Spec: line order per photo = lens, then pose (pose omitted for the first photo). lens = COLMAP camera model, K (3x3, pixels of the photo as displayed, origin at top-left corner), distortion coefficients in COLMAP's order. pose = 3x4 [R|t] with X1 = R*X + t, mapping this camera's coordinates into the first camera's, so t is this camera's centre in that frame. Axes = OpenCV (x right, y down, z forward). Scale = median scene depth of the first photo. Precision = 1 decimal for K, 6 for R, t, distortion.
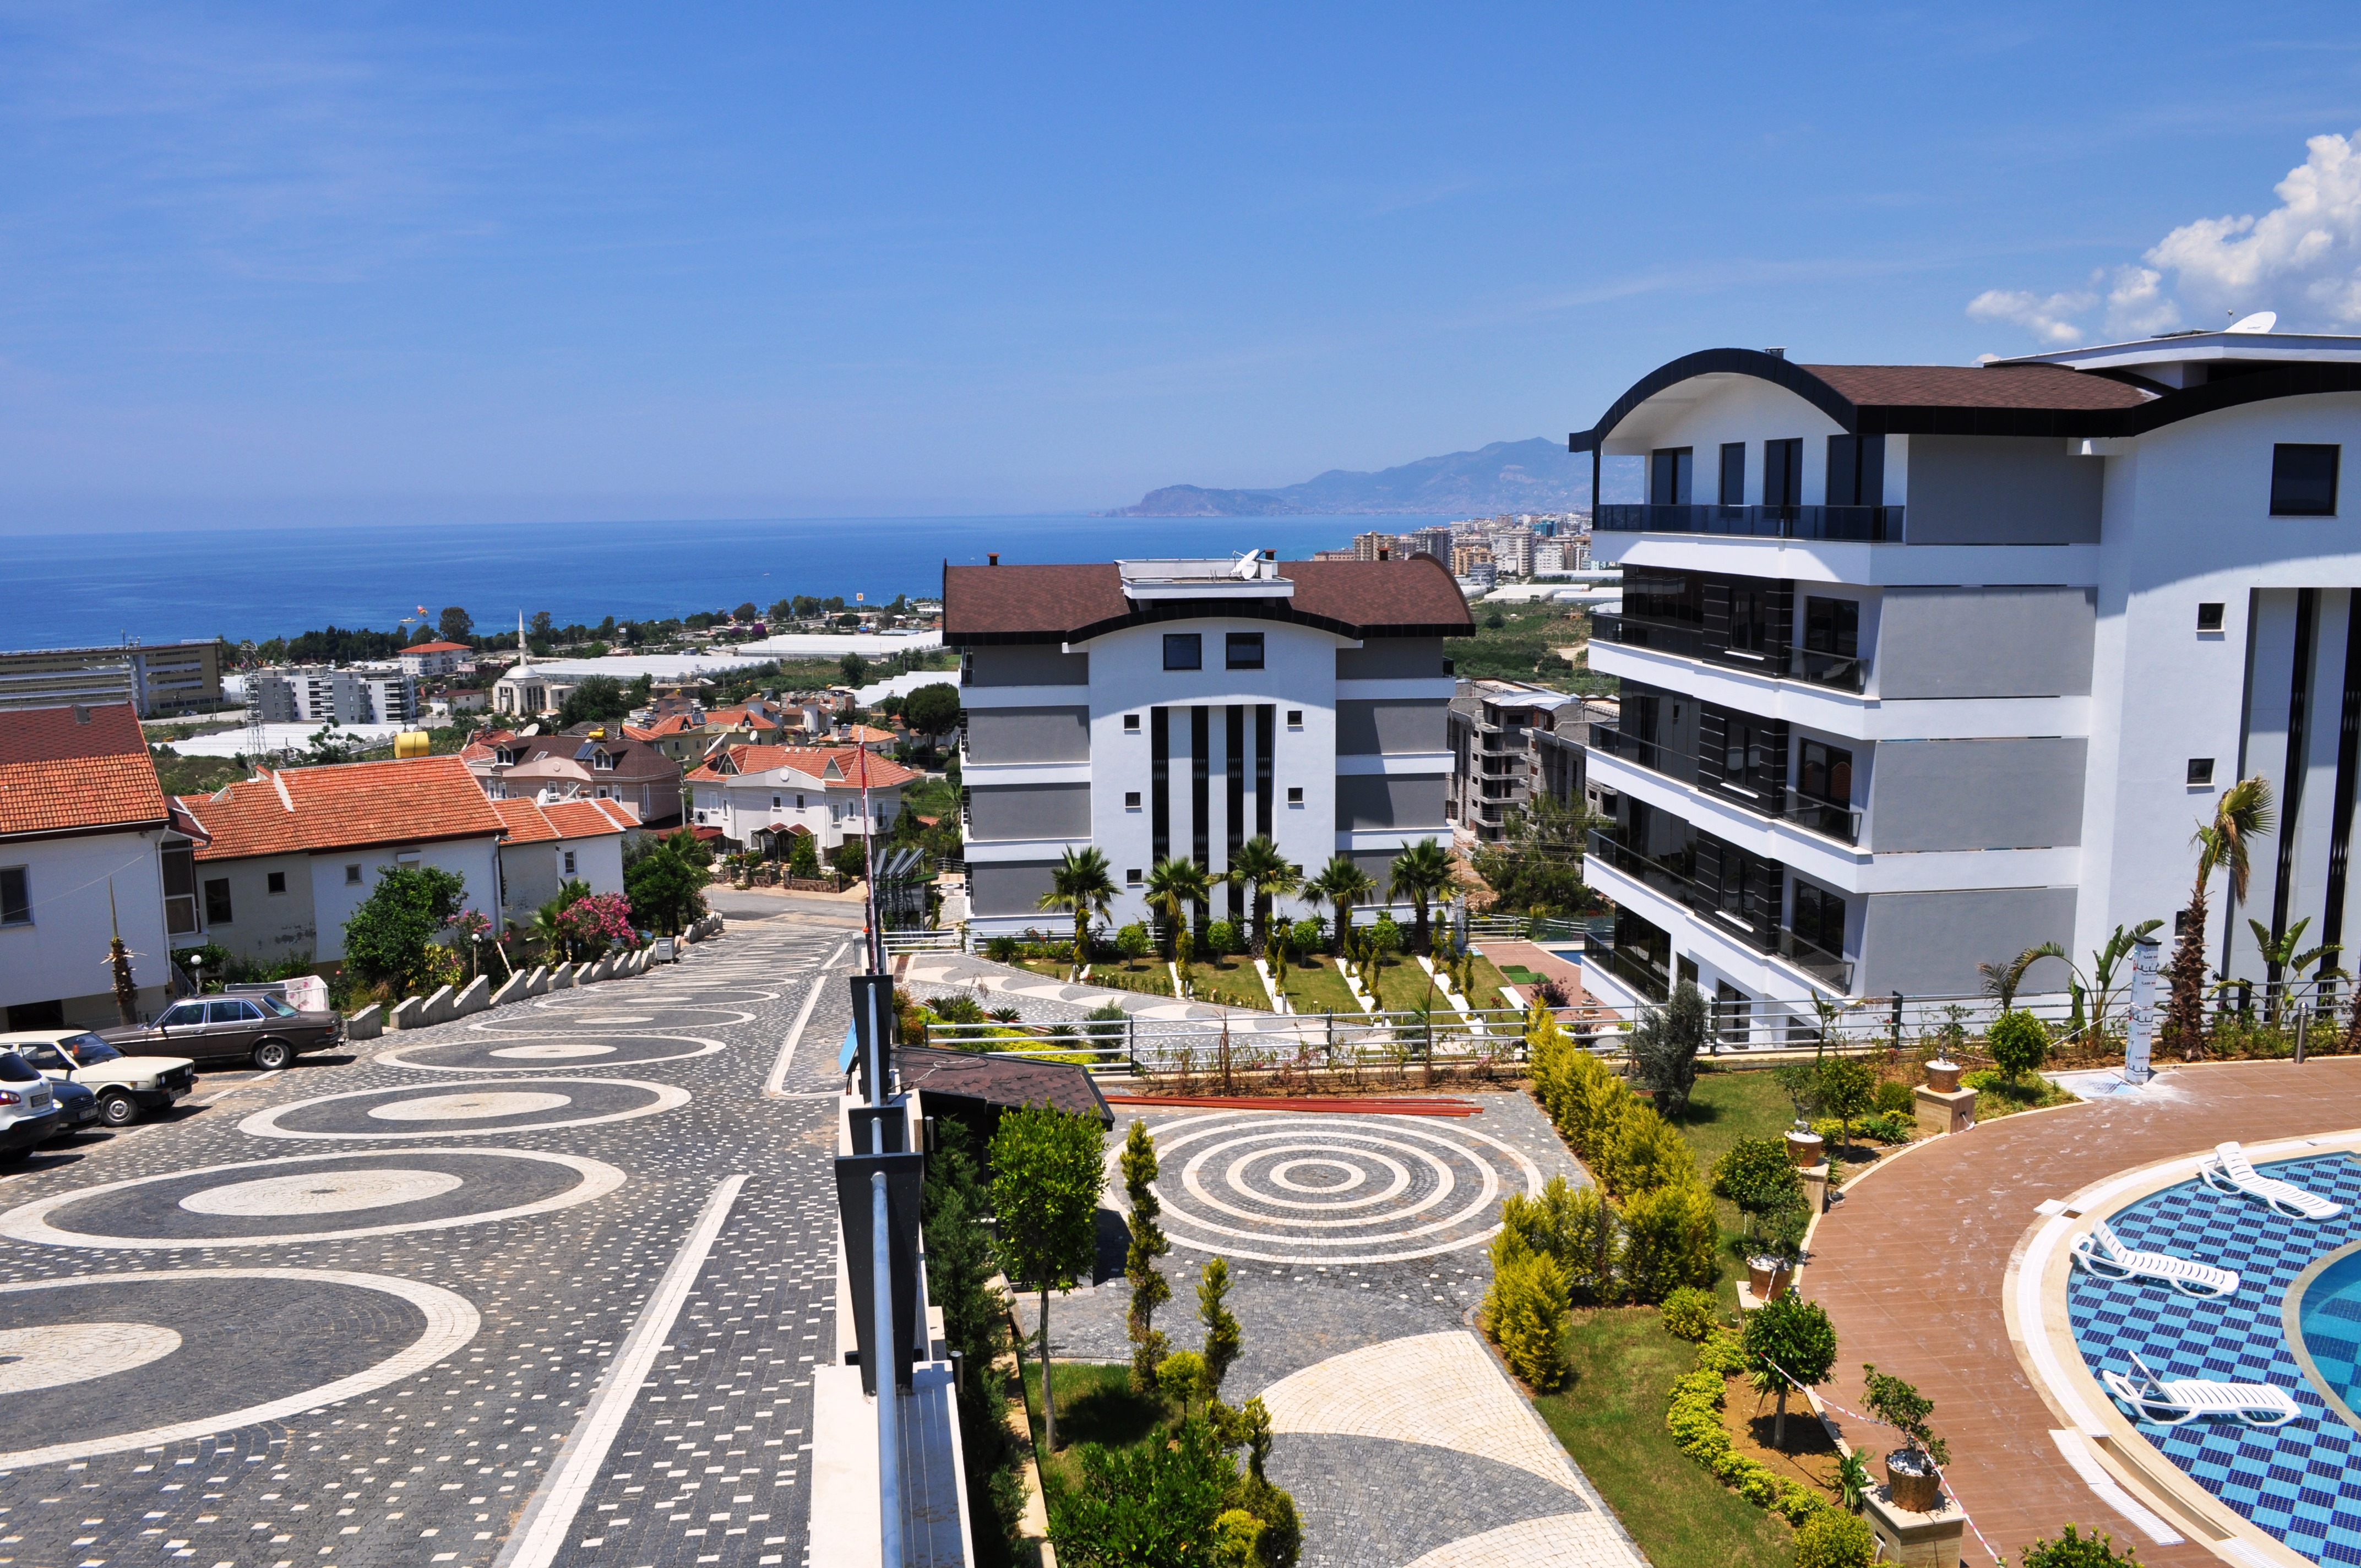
lens RADIAL K [[1867.9, 0, 1180.5], [0, 1867.9, 784.0], [0, 0, 1]] dist [-0.087925, 0.017796]
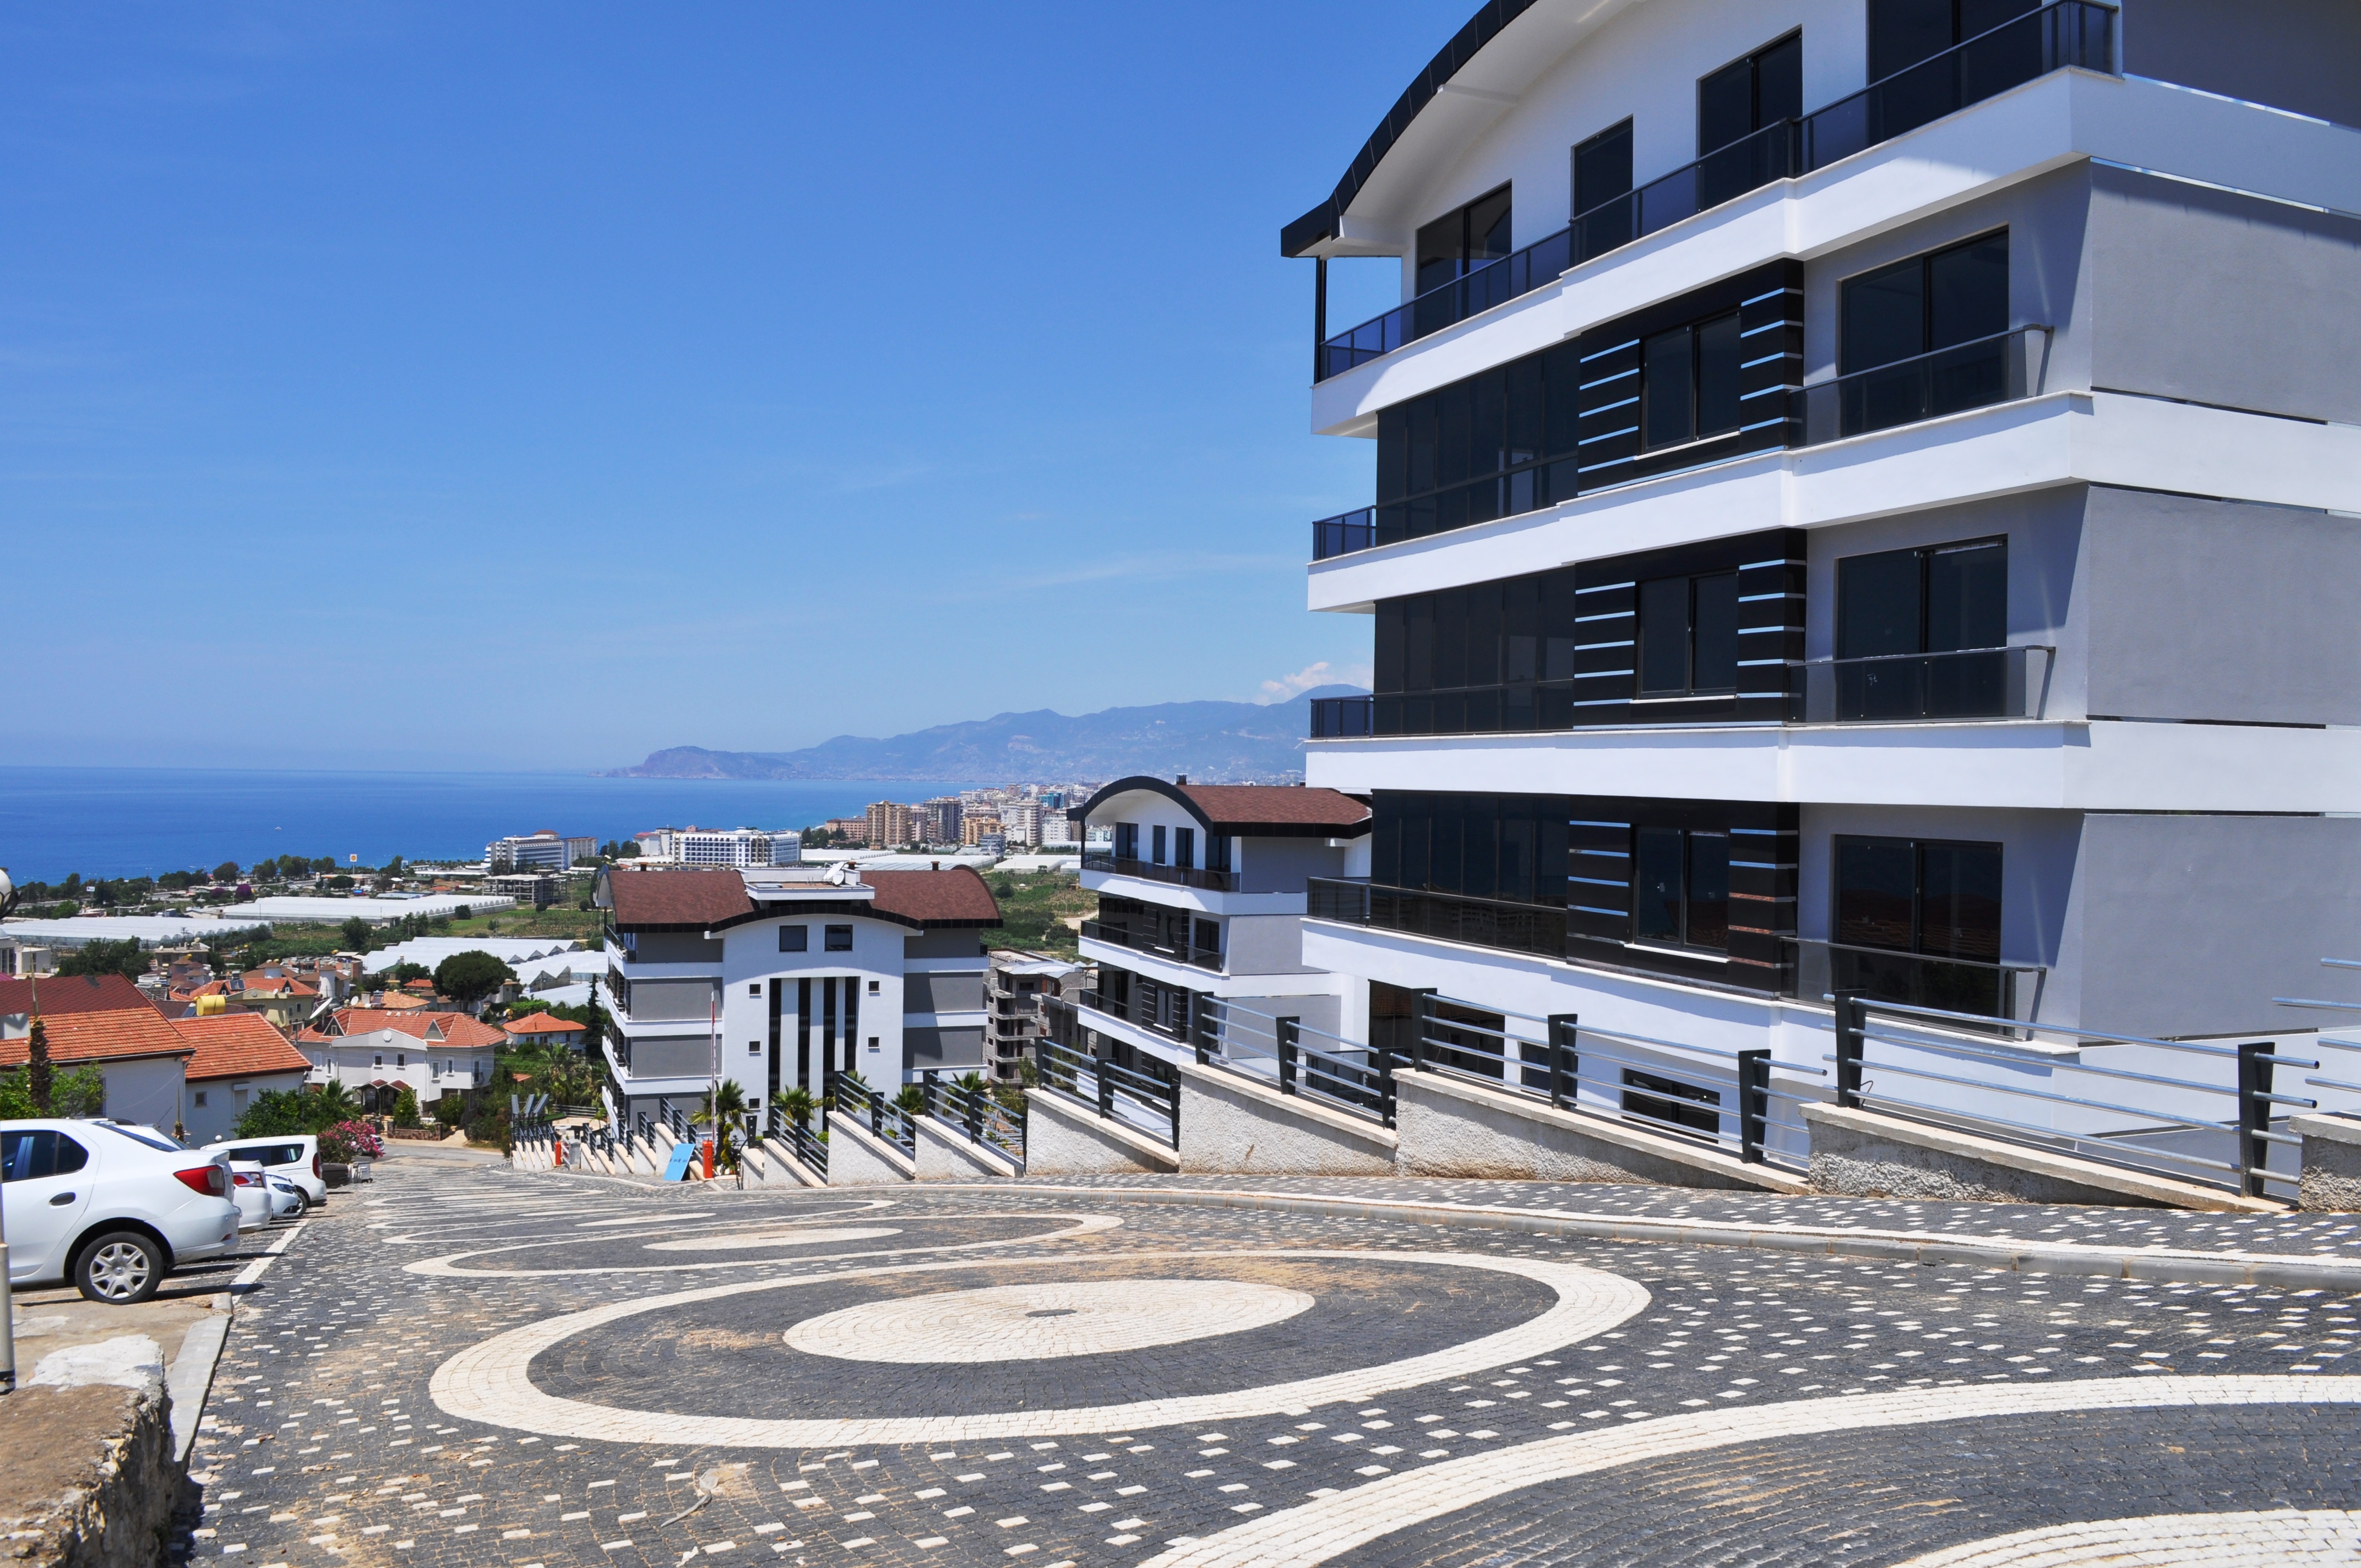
lens RADIAL K [[1878.0, 0, 1180.5], [0, 1878.0, 784.0], [0, 0, 1]] dist [-0.080410, 0.004791]
pose [[0.966124, 0.023344, 0.257019, -0.076610], [0.013296, 0.990076, -0.139904, 0.012834], [-0.257734, 0.138582, 0.956226, -0.392490]]
